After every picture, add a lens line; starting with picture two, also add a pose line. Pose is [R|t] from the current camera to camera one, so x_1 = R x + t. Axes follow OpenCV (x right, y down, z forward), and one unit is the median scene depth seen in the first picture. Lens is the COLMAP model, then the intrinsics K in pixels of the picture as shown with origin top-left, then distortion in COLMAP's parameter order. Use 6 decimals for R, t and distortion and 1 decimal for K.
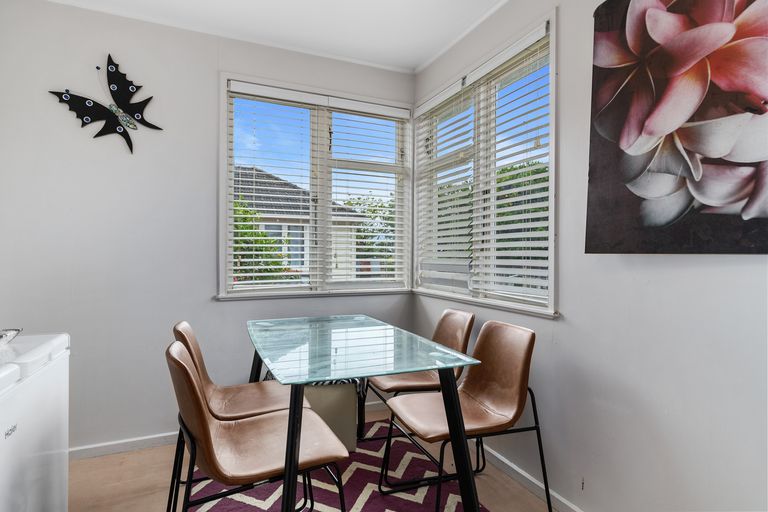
lens RADIAL K [[426.9, 0, 384.7], [0, 426.9, 251.1], [0, 0, 1]] dist [0.000694, 0.001301]
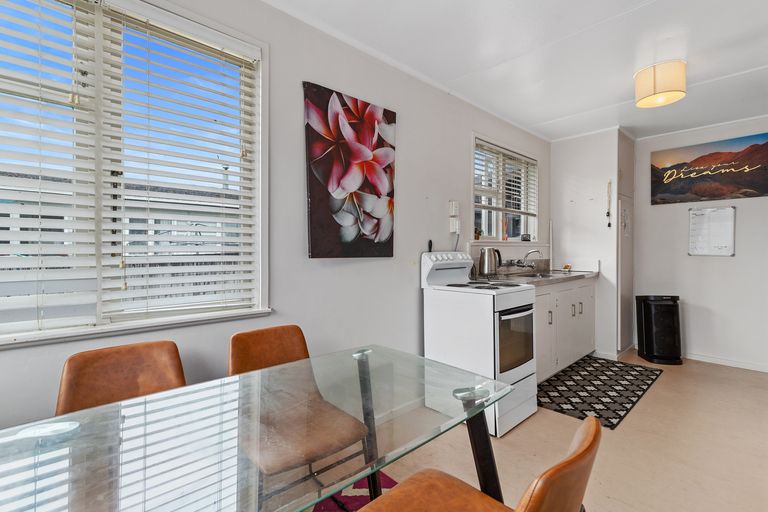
lens RADIAL K [[341.8, 0, 383.0], [0, 341.8, 259.7], [0, 0, 1]] dist [0.000079, -0.000065]
pose [[-0.319826, -0.020728, 0.947249, -0.779483], [-0.005941, 0.999785, 0.019872, -0.015168], [-0.947458, 0.000728, -0.319881, 1.340421]]
